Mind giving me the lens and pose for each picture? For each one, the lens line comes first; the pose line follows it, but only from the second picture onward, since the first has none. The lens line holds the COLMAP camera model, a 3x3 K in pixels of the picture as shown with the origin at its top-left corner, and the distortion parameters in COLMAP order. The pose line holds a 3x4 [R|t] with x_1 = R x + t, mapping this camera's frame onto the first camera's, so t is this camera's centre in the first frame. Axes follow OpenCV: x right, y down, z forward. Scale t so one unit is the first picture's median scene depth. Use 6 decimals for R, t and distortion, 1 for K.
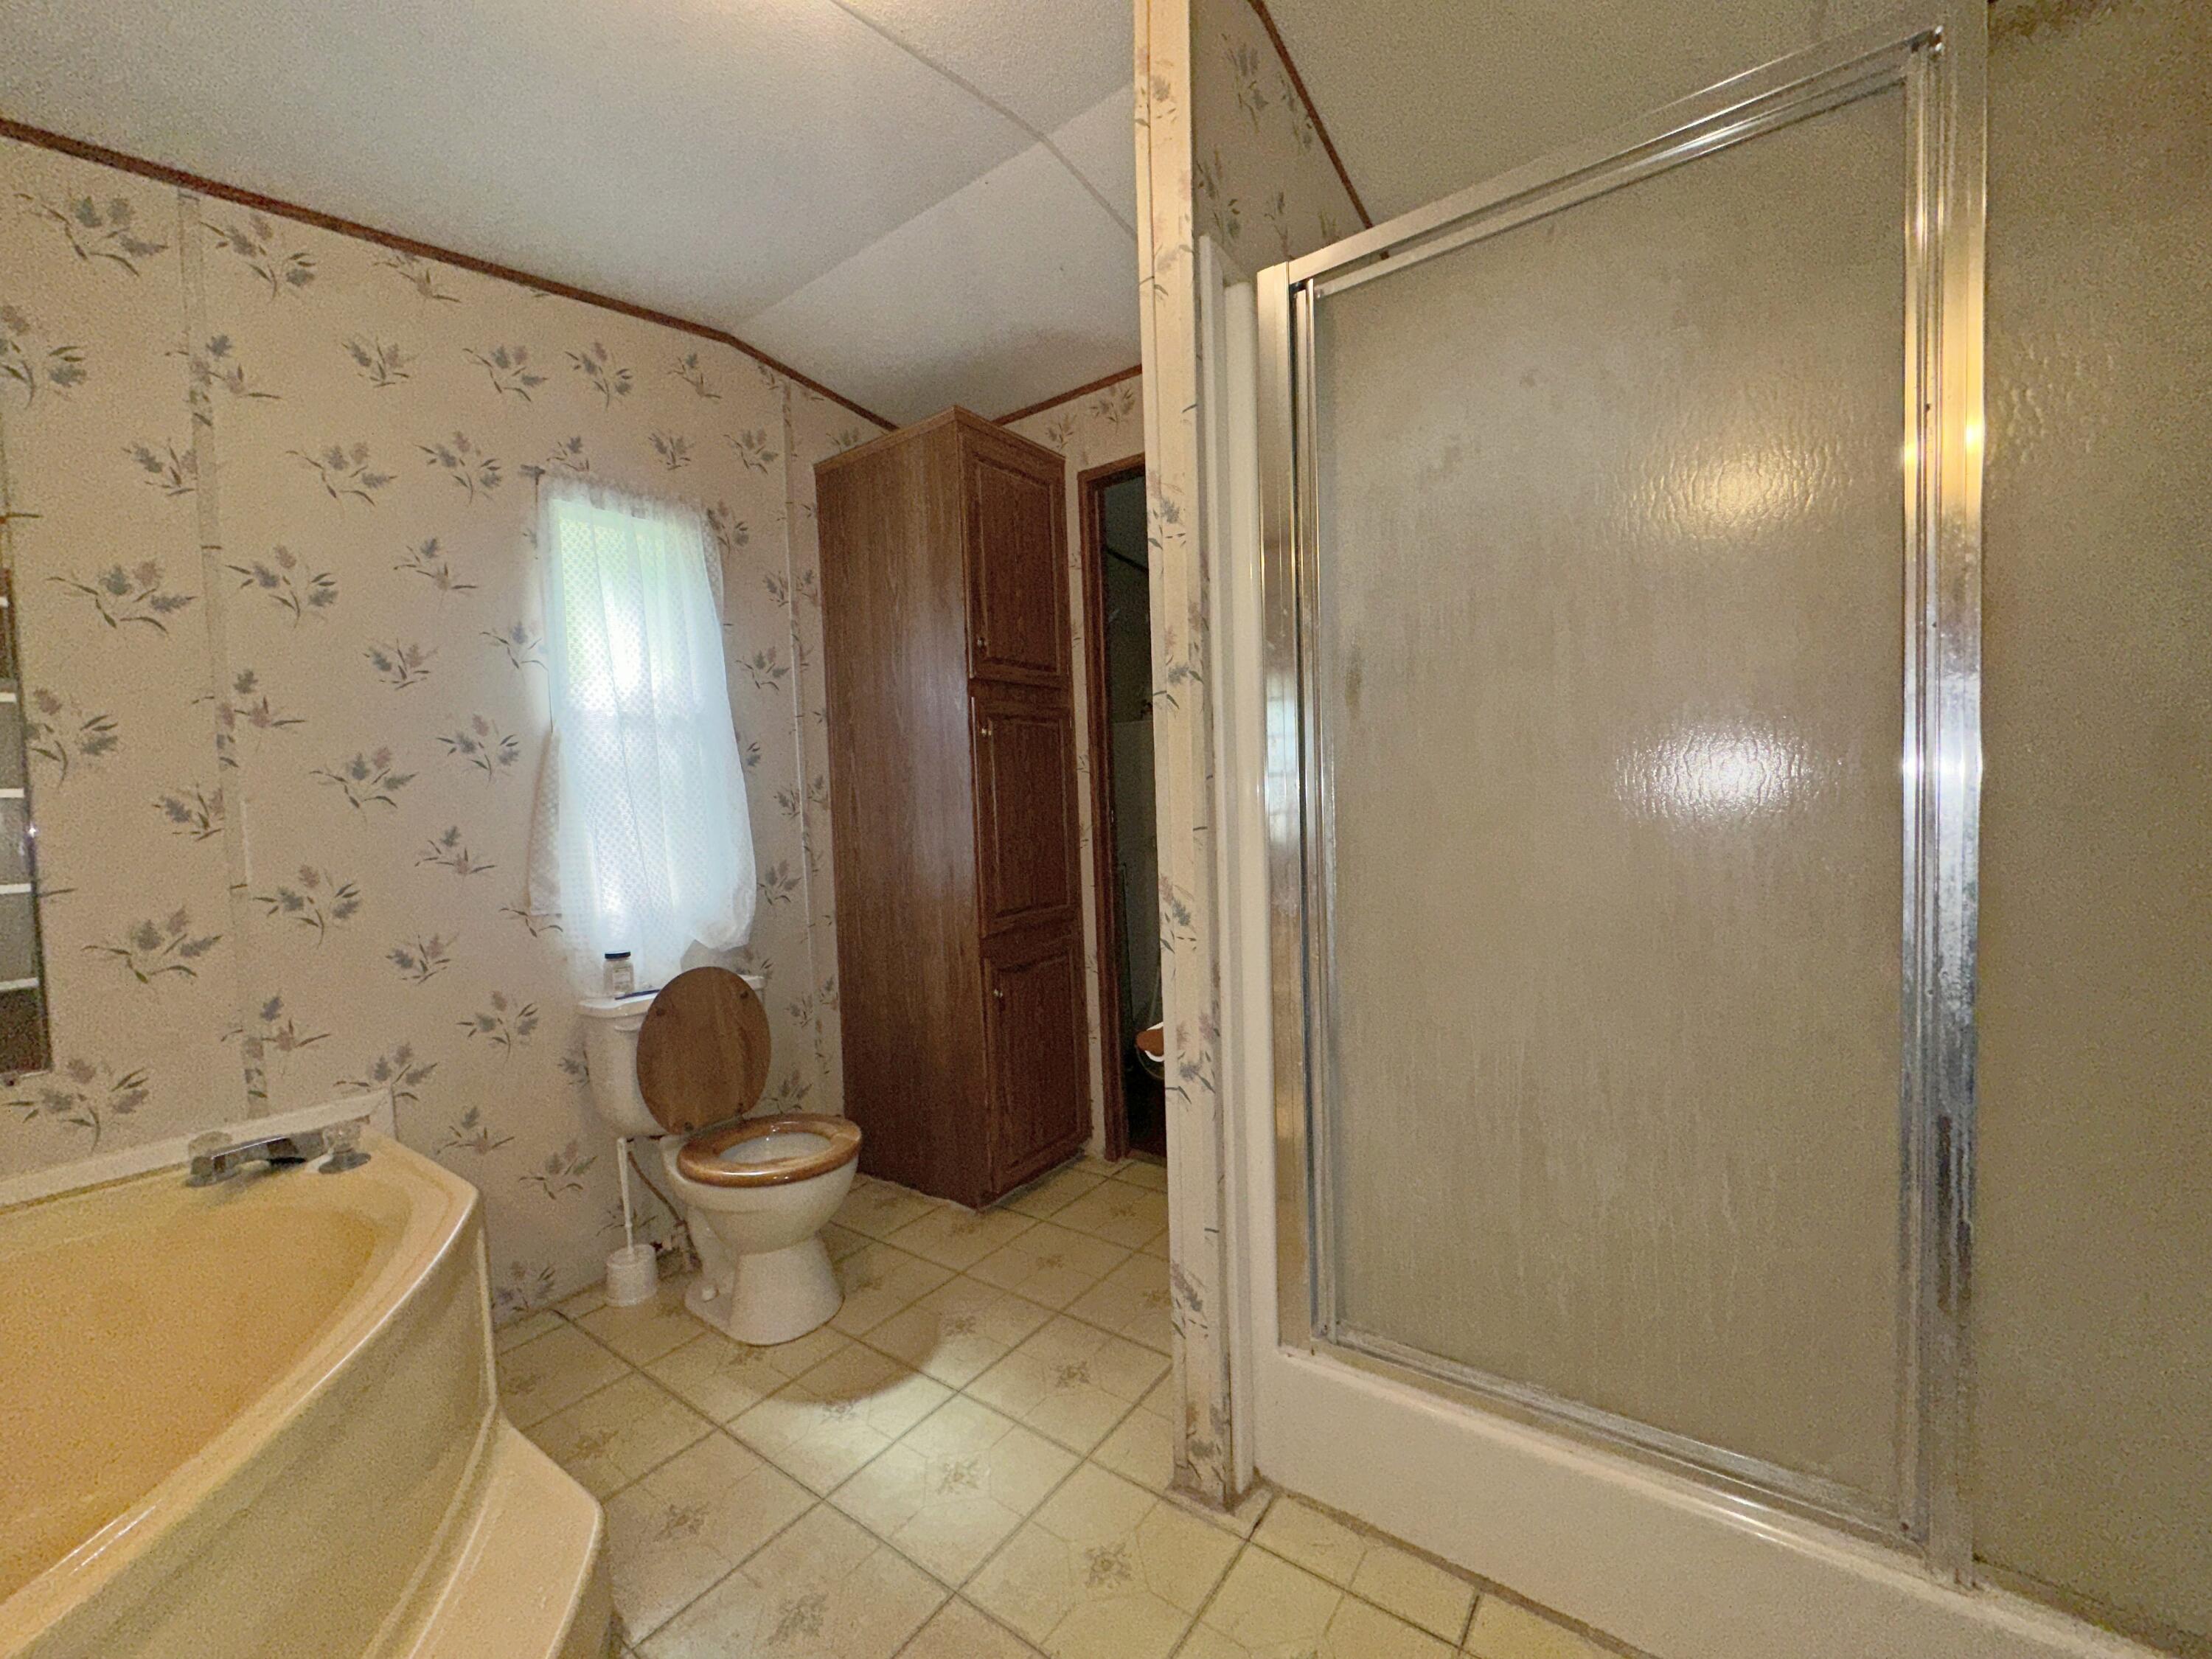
lens RADIAL K [[881.3, 0, 1106.0], [0, 881.3, 829.5], [0, 0, 1]] dist [-0.002057, 0.000219]
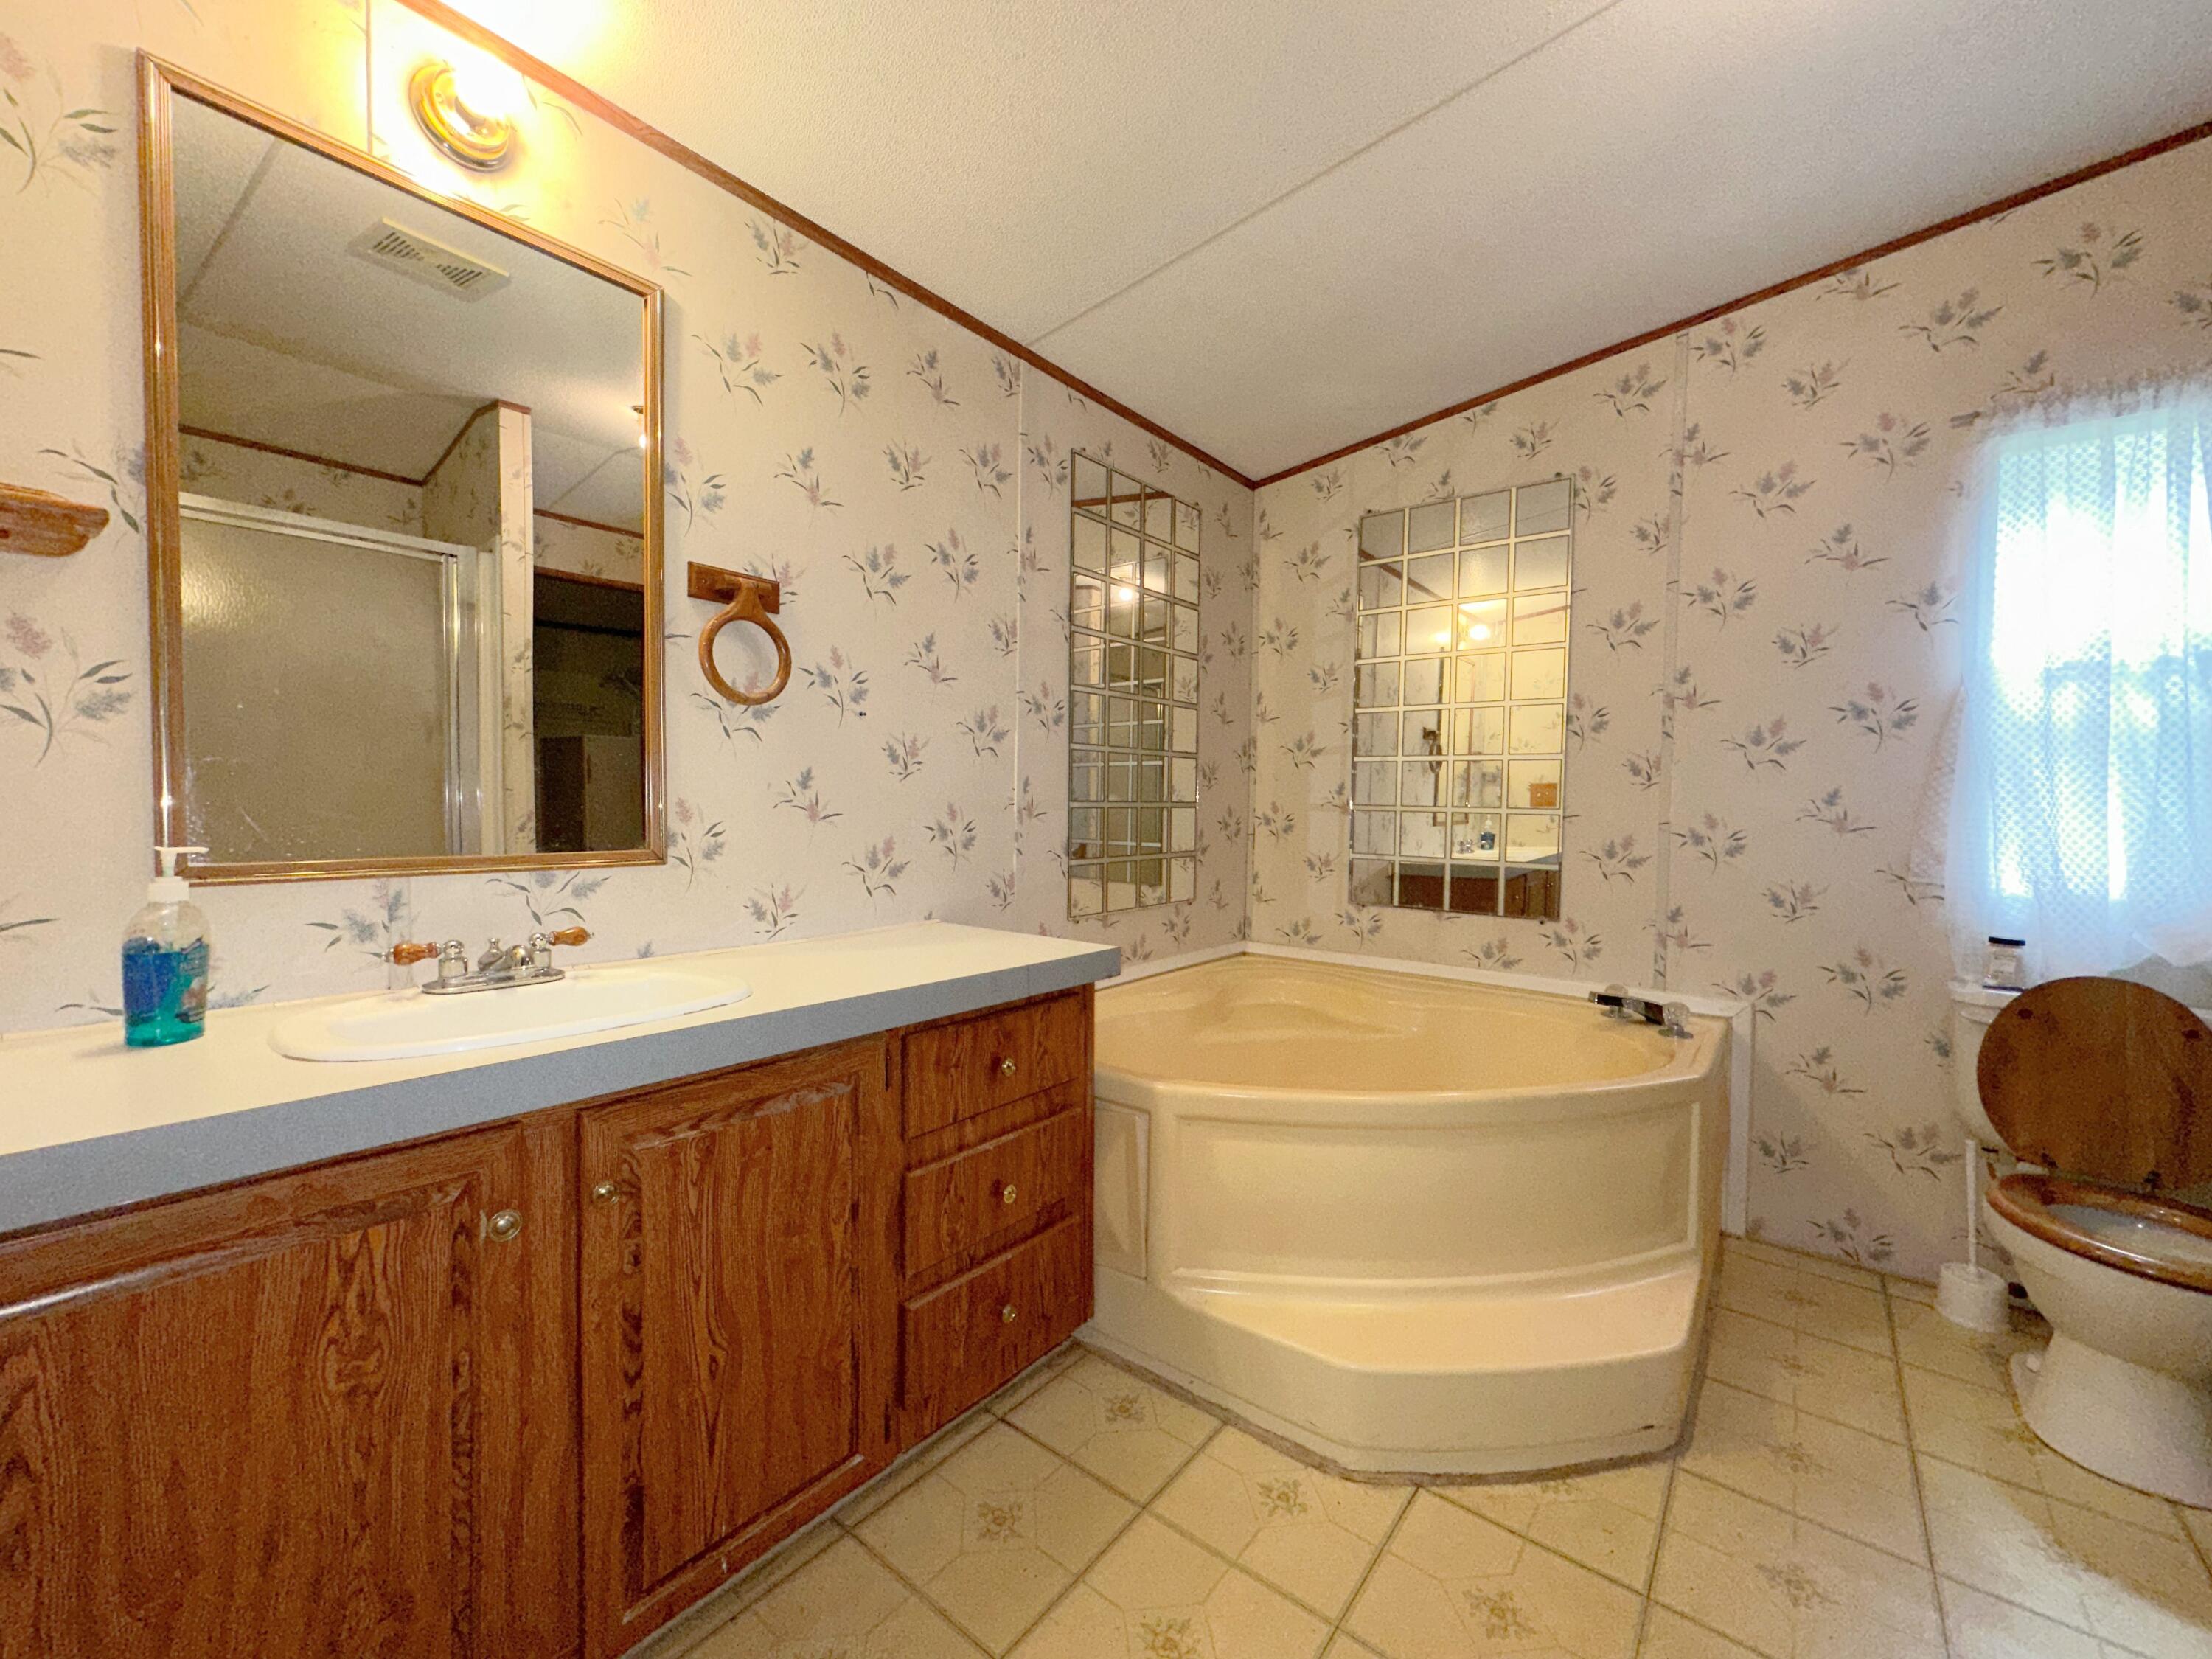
lens RADIAL K [[890.1, 0, 1110.3], [0, 890.1, 824.2], [0, 0, 1]] dist [0.009827, -0.005054]
pose [[-0.039296, 0.066718, -0.996998, 0.413783], [-0.052623, 0.996246, 0.068741, 0.012745], [0.997841, 0.055166, -0.035638, 0.148892]]
